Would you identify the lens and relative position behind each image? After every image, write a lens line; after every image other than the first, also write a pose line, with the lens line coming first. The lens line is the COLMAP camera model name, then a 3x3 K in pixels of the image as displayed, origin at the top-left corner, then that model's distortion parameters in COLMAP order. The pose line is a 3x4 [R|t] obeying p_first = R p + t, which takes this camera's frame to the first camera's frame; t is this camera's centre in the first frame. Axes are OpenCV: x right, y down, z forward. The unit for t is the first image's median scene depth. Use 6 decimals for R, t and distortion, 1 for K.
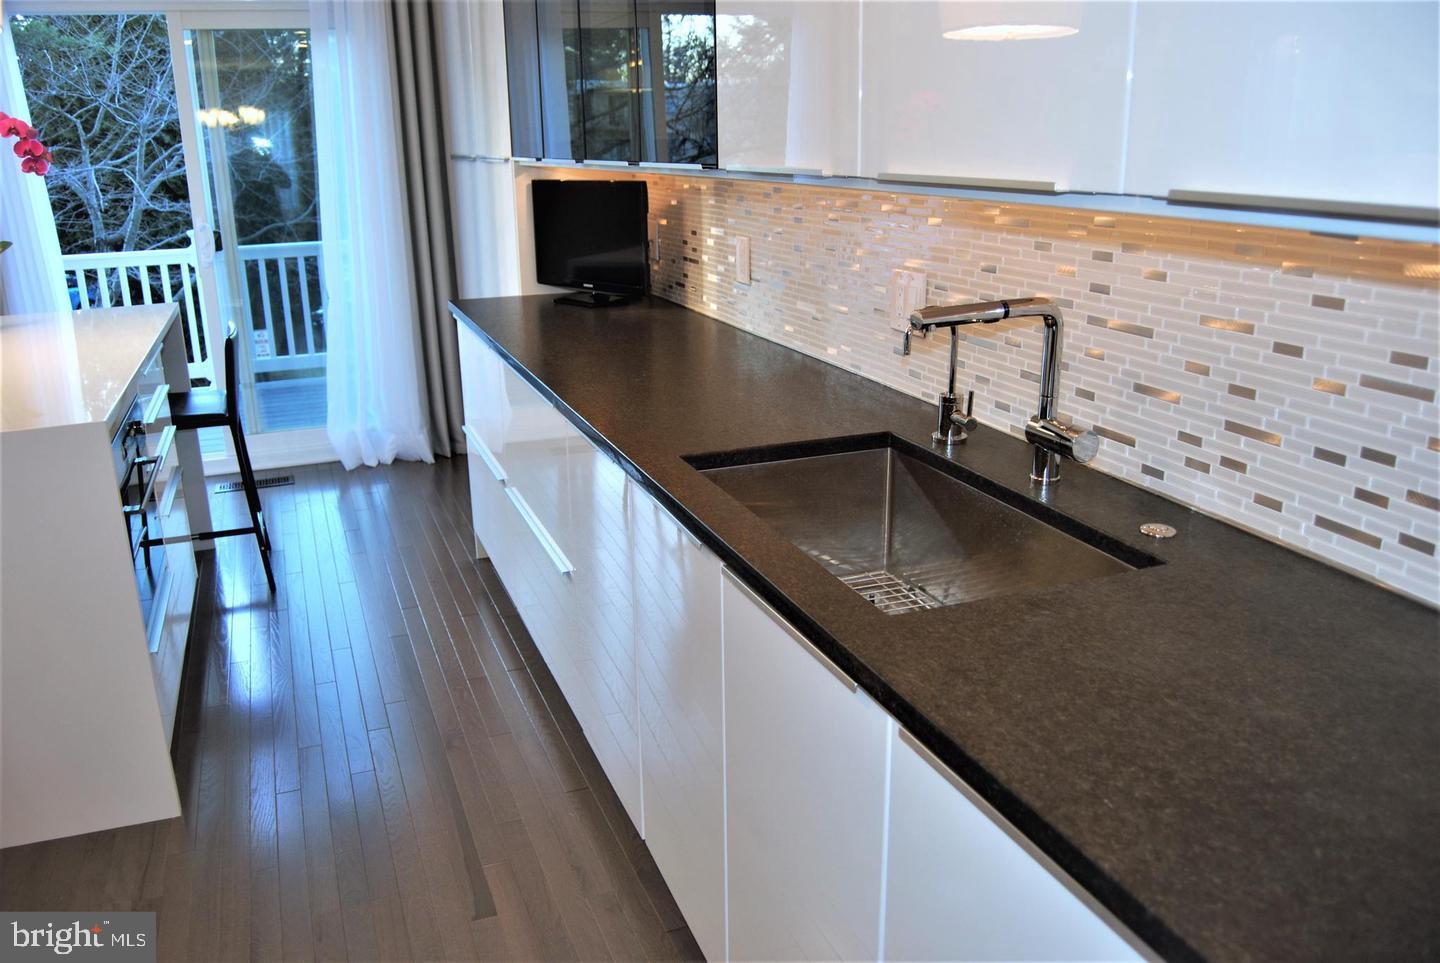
lens RADIAL K [[1141.5, 0, 722.0], [0, 1141.5, 486.2], [0, 0, 1]] dist [-0.072838, -0.000026]
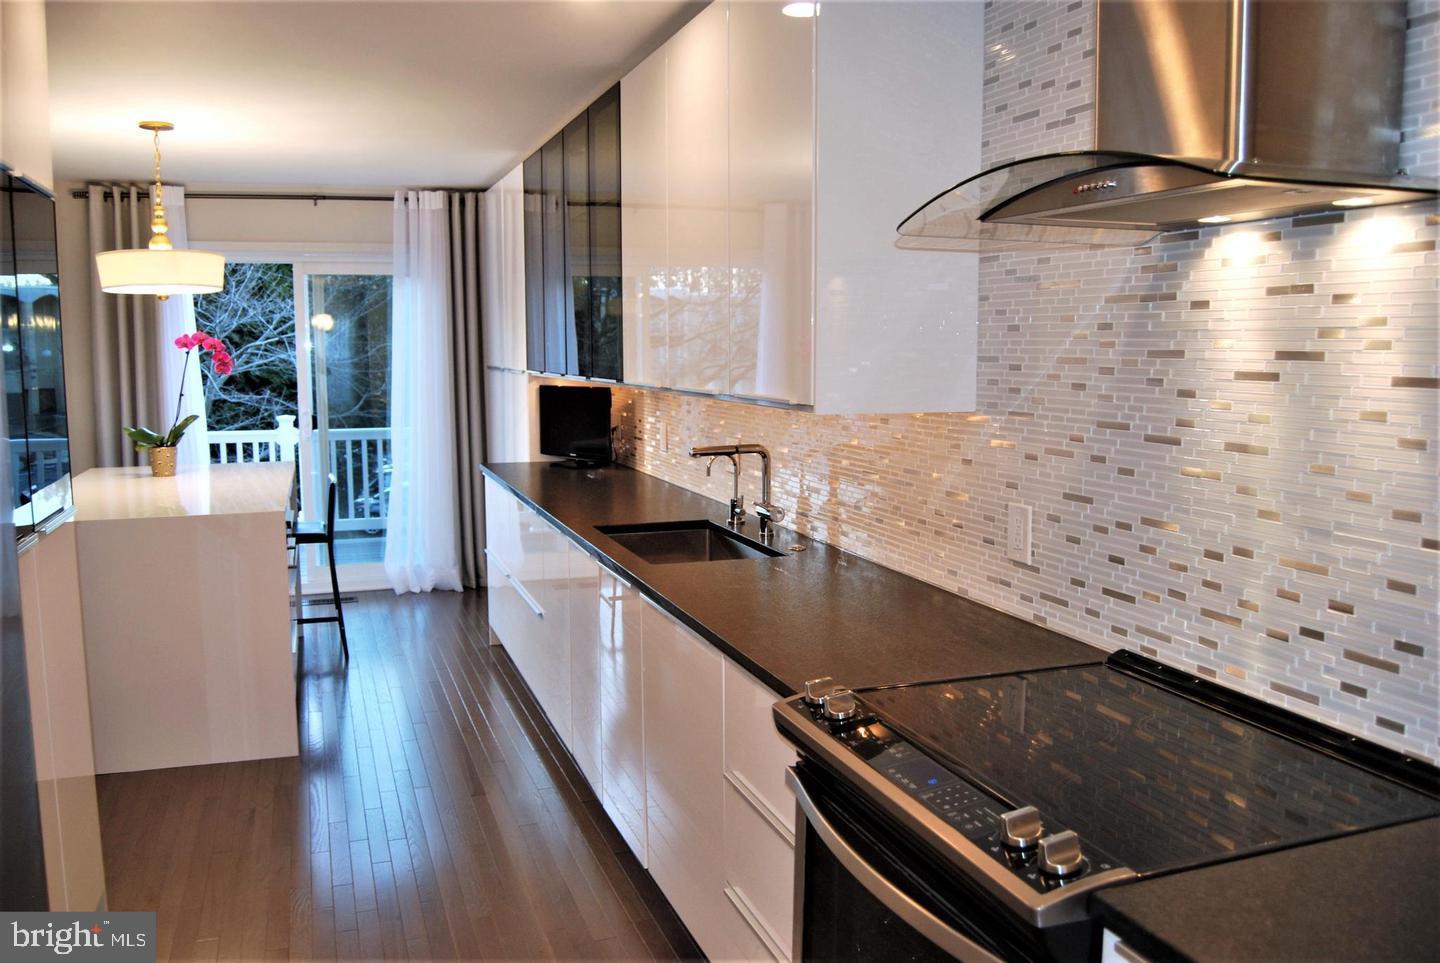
lens RADIAL K [[1141.5, 0, 720.3], [0, 1141.5, 479.5], [0, 0, 1]] dist [-0.072838, -0.000026]
pose [[0.999454, 0.018110, -0.027636, 0.109396], [-0.022792, 0.983432, -0.179838, 0.112347], [0.023921, 0.180370, 0.983308, -0.432265]]
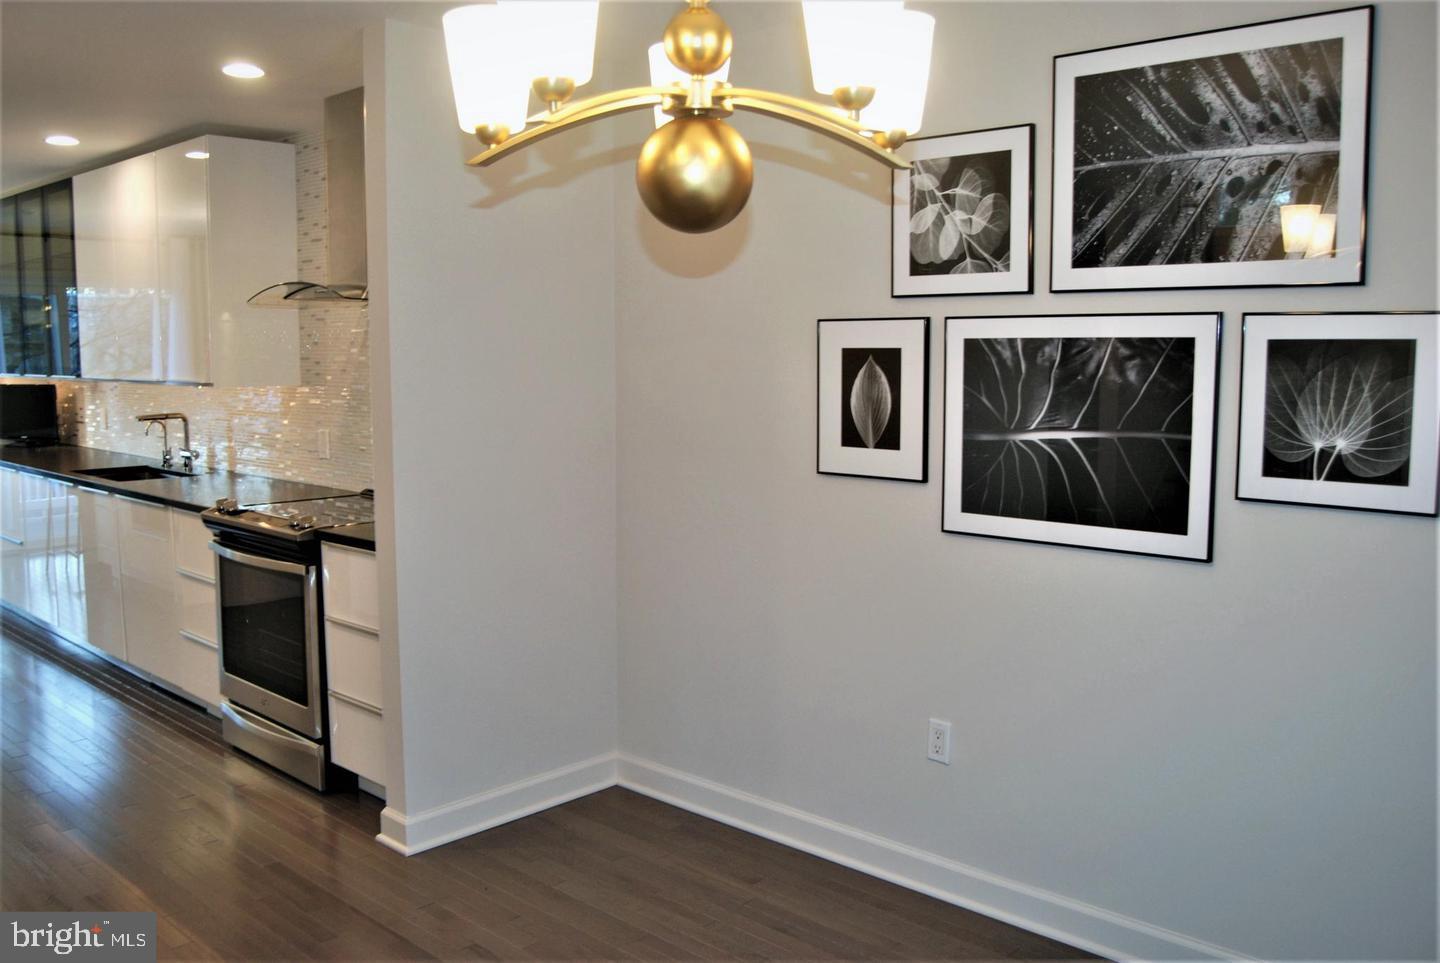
lens RADIAL K [[1189.5, 0, 709.1], [0, 1189.5, 479.1], [0, 0, 1]] dist [-0.069265, -0.013232]
pose [[0.903135, -0.029945, 0.428312, 0.081576], [0.111056, 0.979909, -0.165663, 0.319883], [-0.414746, 0.197183, 0.888316, -1.117674]]
